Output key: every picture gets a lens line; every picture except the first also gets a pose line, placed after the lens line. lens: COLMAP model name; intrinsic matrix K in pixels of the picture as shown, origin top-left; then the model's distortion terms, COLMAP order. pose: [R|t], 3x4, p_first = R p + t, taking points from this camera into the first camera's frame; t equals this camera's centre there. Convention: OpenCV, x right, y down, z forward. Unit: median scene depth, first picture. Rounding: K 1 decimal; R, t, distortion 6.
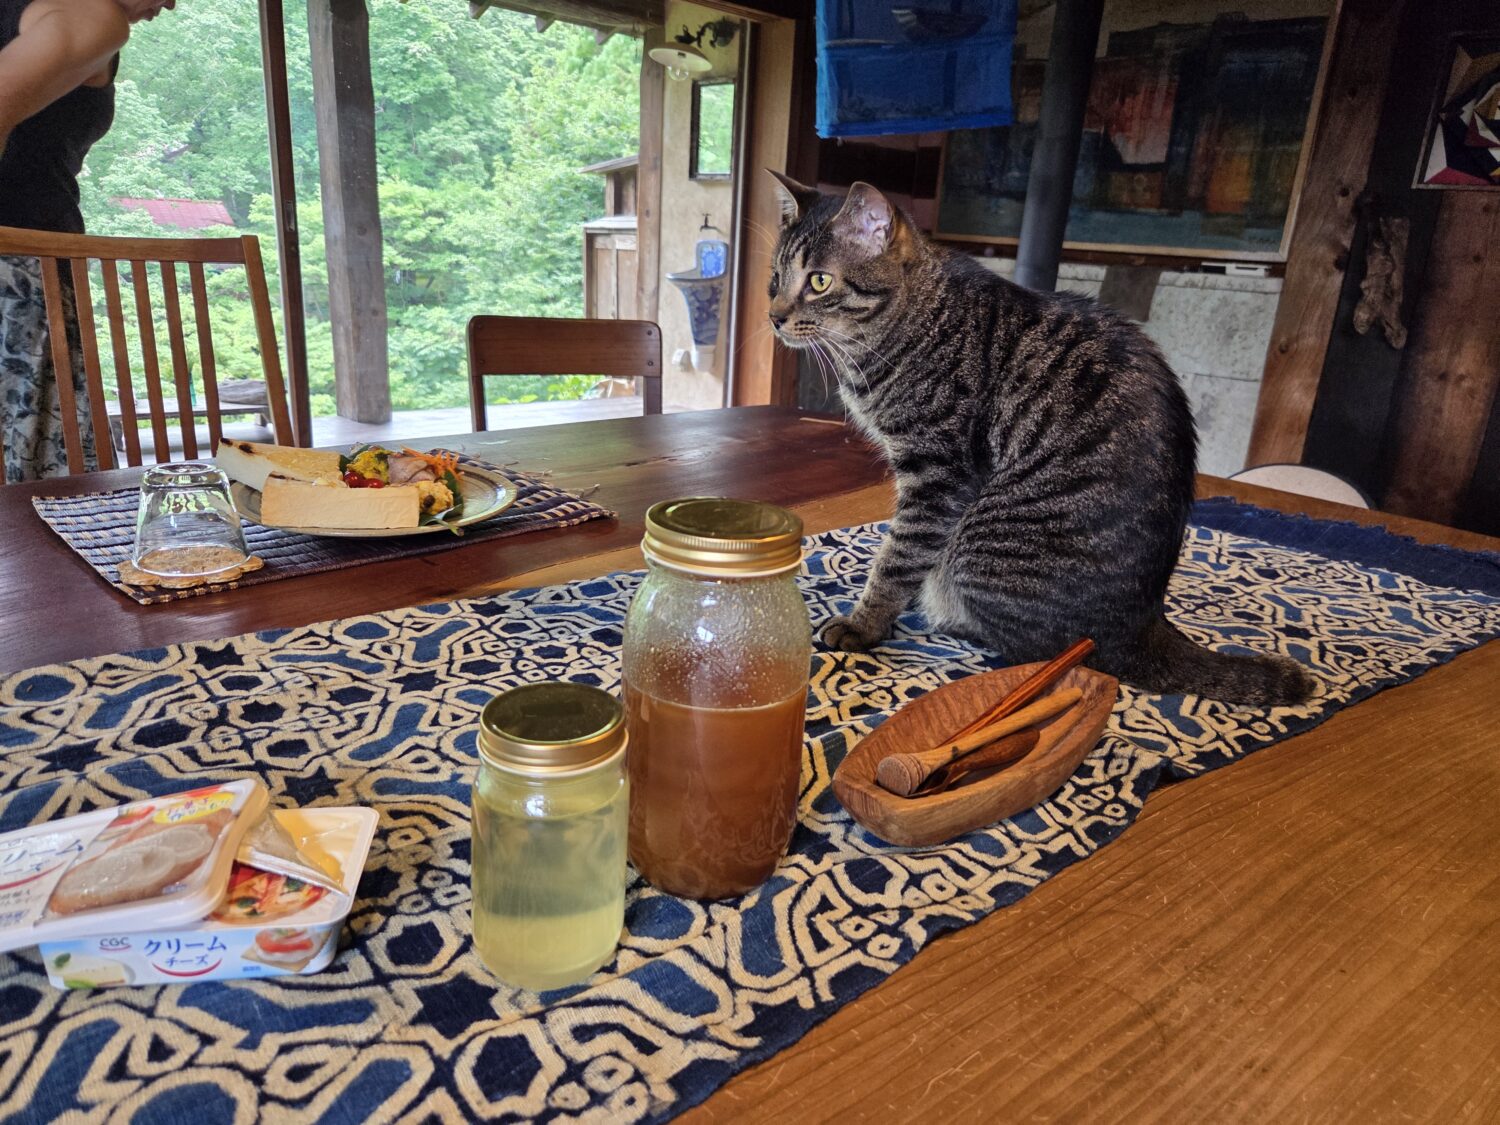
lens RADIAL K [[1005.1, 0, 745.8], [0, 1005.1, 553.2], [0, 0, 1]] dist [0.043050, -0.025907]
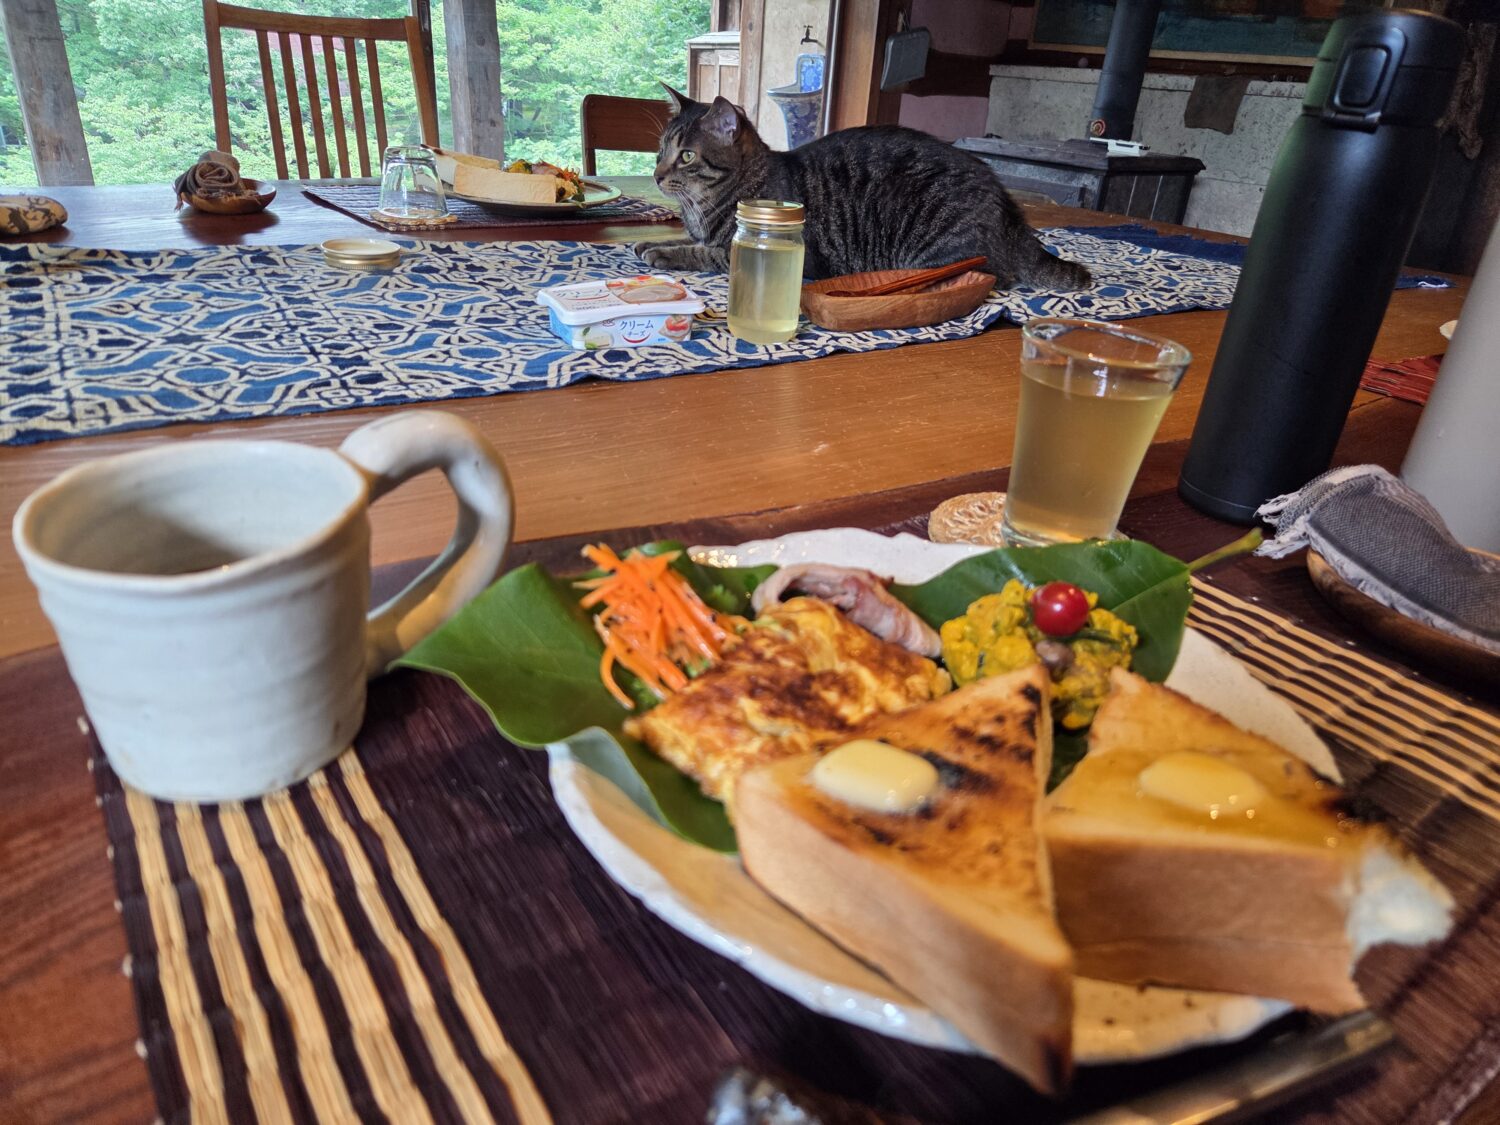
lens RADIAL K [[1005.1, 0, 752.5], [0, 1005.1, 564.1], [0, 0, 1]] dist [0.043050, -0.025907]
pose [[0.995087, 0.047815, -0.086692, 0.025874], [-0.034377, 0.988035, 0.150353, 0.060029], [0.092844, -0.146634, 0.984824, -0.114164]]
